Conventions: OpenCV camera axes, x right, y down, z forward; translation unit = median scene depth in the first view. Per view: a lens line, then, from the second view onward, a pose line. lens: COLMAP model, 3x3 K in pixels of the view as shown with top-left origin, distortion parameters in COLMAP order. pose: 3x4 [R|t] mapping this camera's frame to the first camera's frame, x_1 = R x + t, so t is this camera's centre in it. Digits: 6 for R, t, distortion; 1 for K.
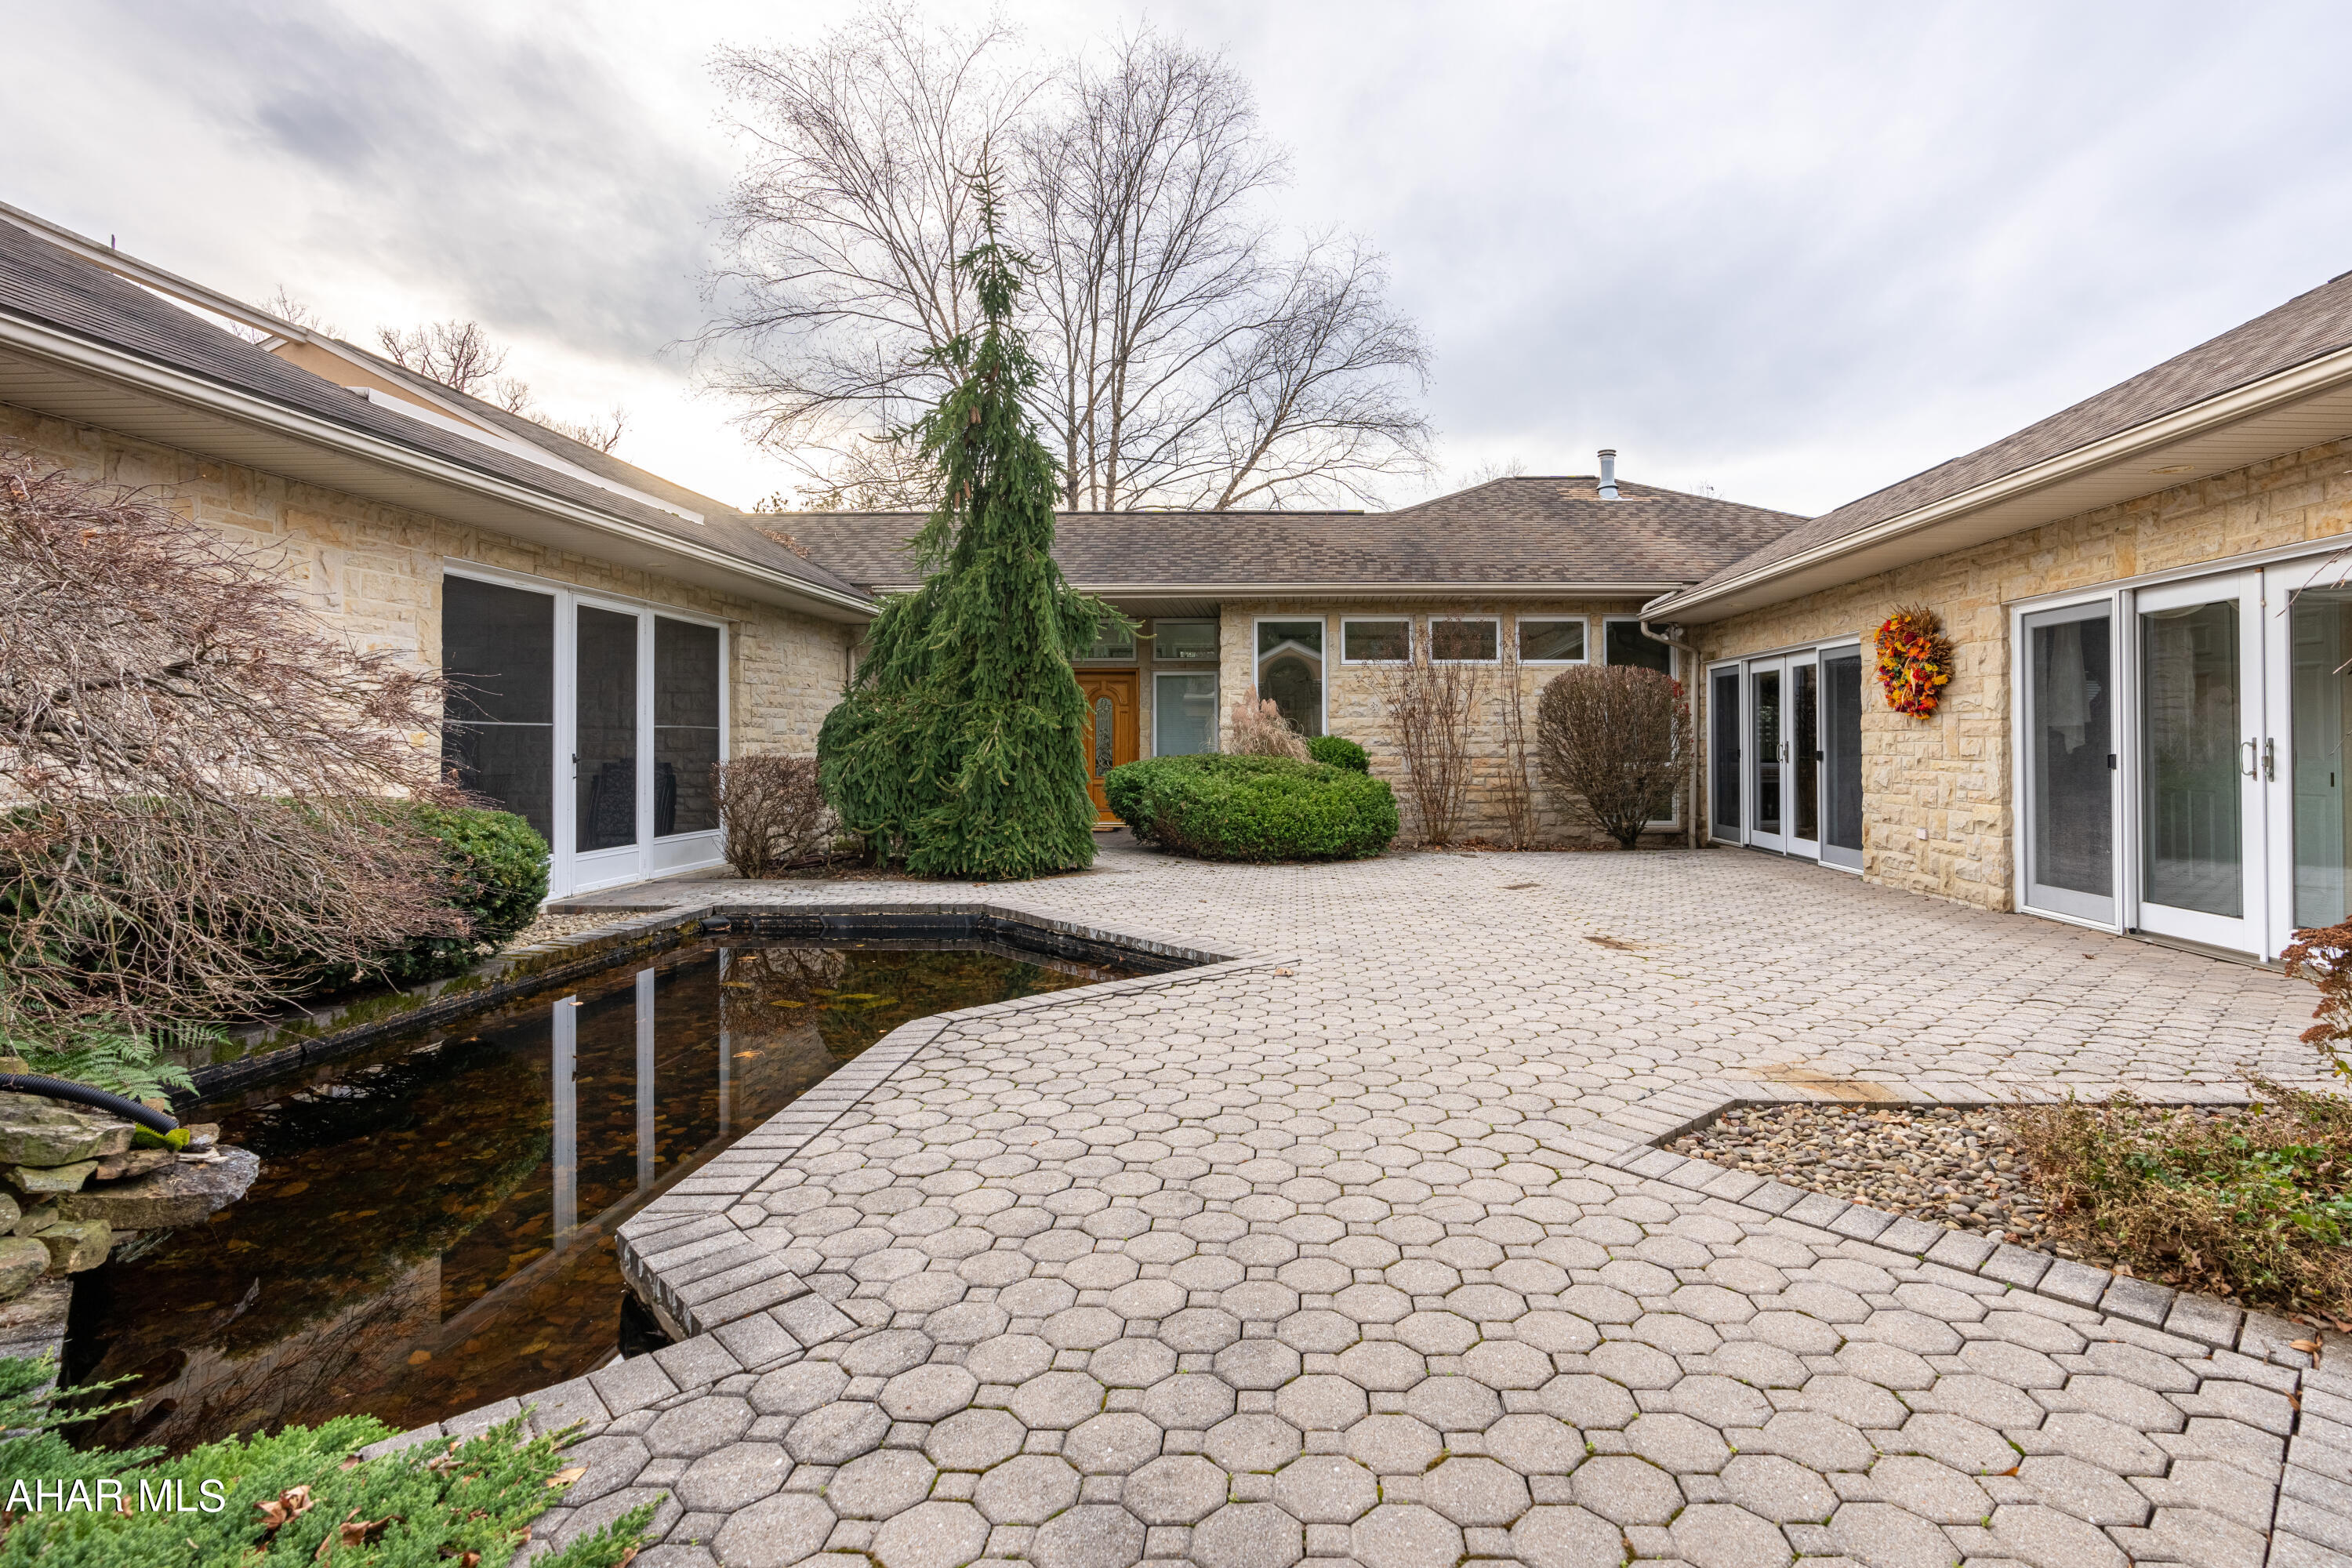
lens RADIAL K [[1096.2, 0, 1288.0], [0, 1096.2, 708.2], [0, 0, 1]] dist [-0.000469, 0.000125]
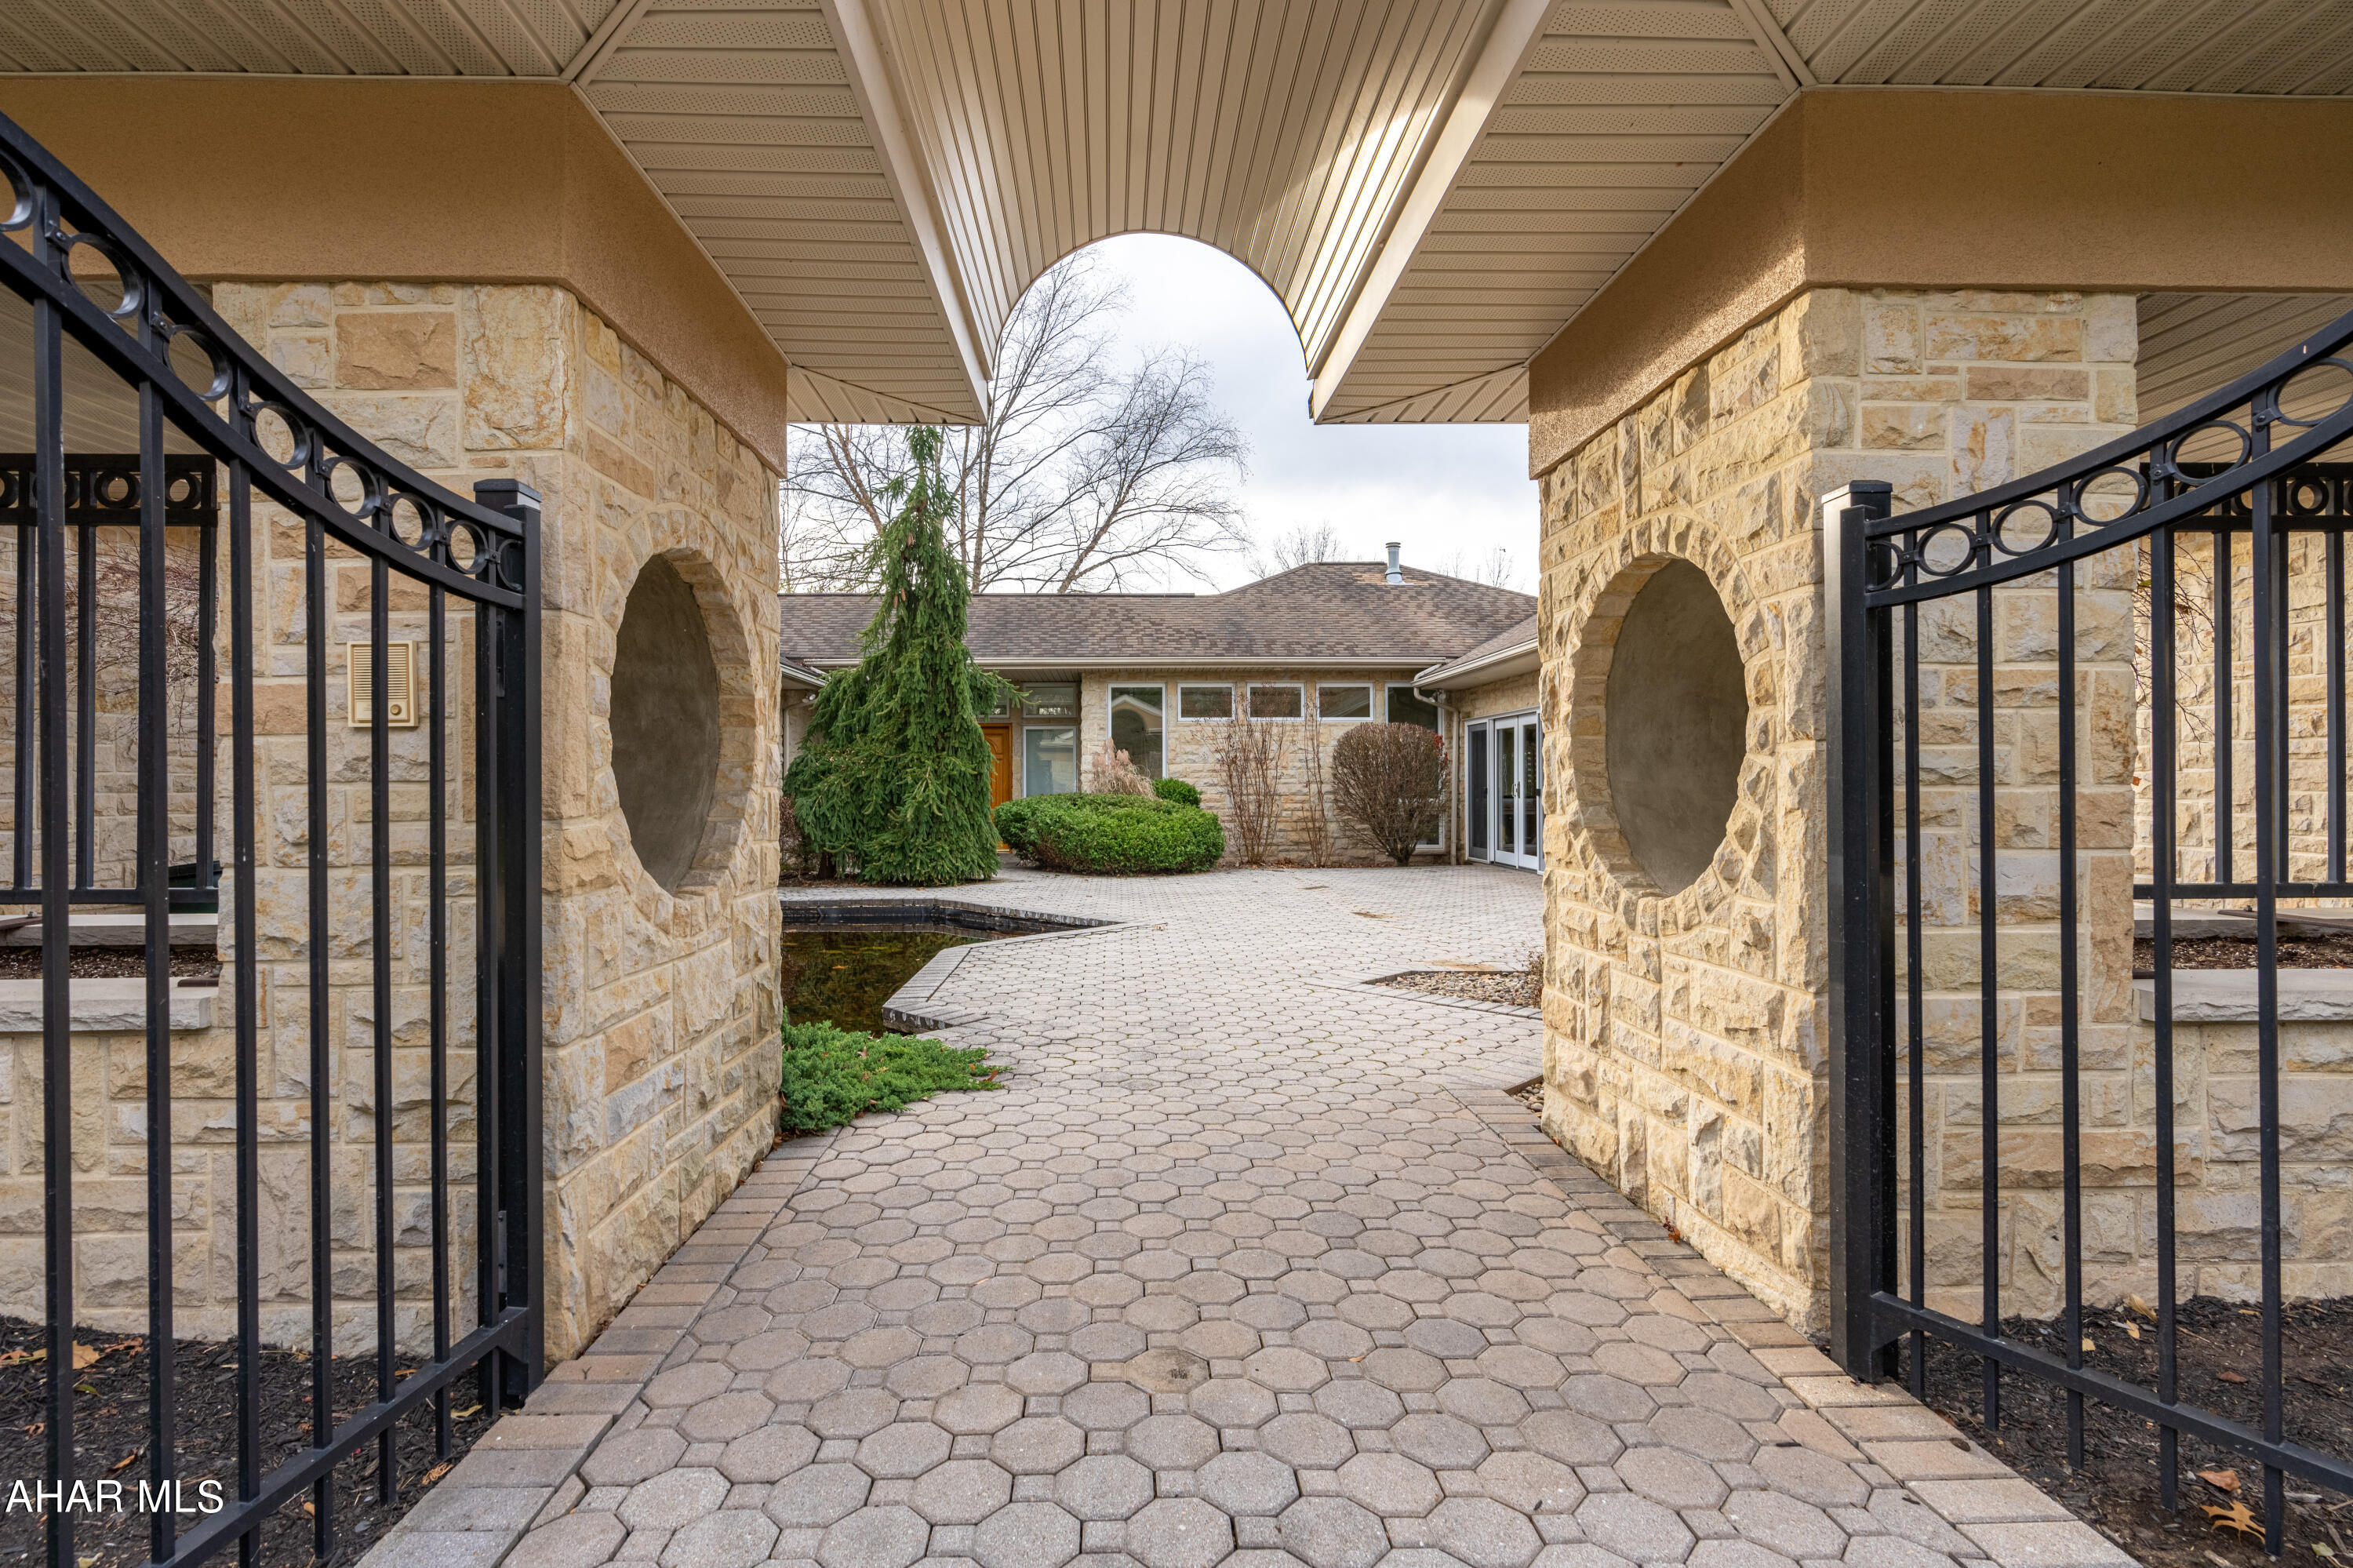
lens RADIAL K [[1067.1, 0, 1161.6], [0, 1067.1, 785.4], [0, 0, 1]] dist [-0.002457, -0.000051]
pose [[0.998758, -0.003019, 0.049726, -0.032417], [0.001384, 0.999459, 0.032875, -0.007142], [-0.049798, -0.032765, 0.998222, -0.228643]]
